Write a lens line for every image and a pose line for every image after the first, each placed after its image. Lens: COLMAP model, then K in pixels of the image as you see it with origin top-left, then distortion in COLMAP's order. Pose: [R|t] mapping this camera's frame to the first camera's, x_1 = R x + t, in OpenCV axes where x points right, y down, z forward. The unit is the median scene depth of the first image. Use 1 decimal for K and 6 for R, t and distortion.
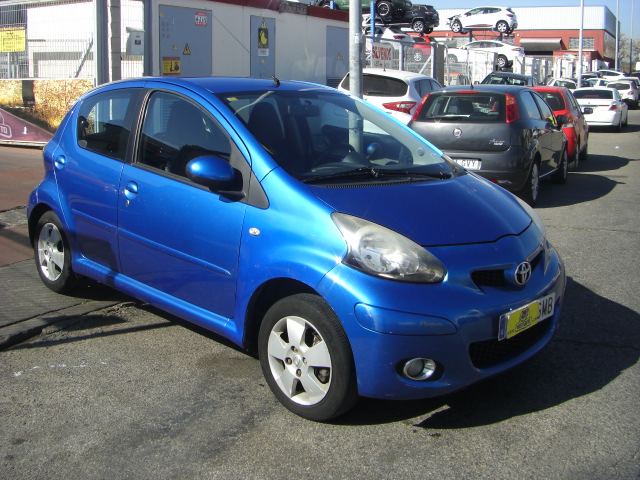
lens RADIAL K [[706.5, 0, 322.2], [0, 706.5, 219.1], [0, 0, 1]] dist [-0.132424, 0.005952]
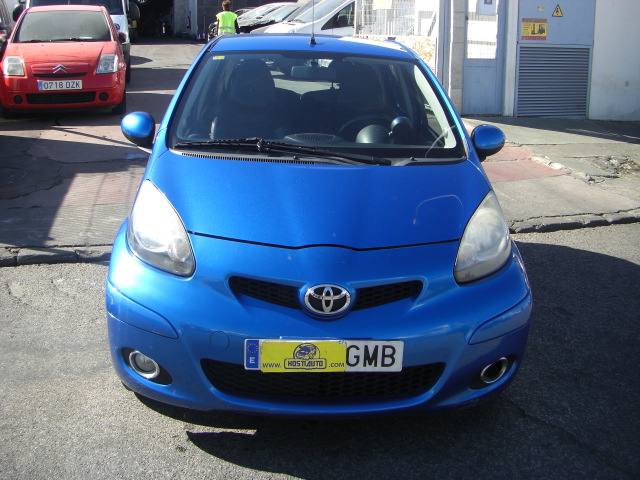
lens RADIAL K [[715.4, 0, 320.0], [0, 715.4, 240.0], [0, 0, 1]] dist [-0.155375, 0.003342]
pose [[0.728263, 0.195523, -0.656814, 0.263877], [-0.145693, 0.980699, 0.130396, -0.027910], [0.669632, 0.000731, 0.742693, 0.149473]]
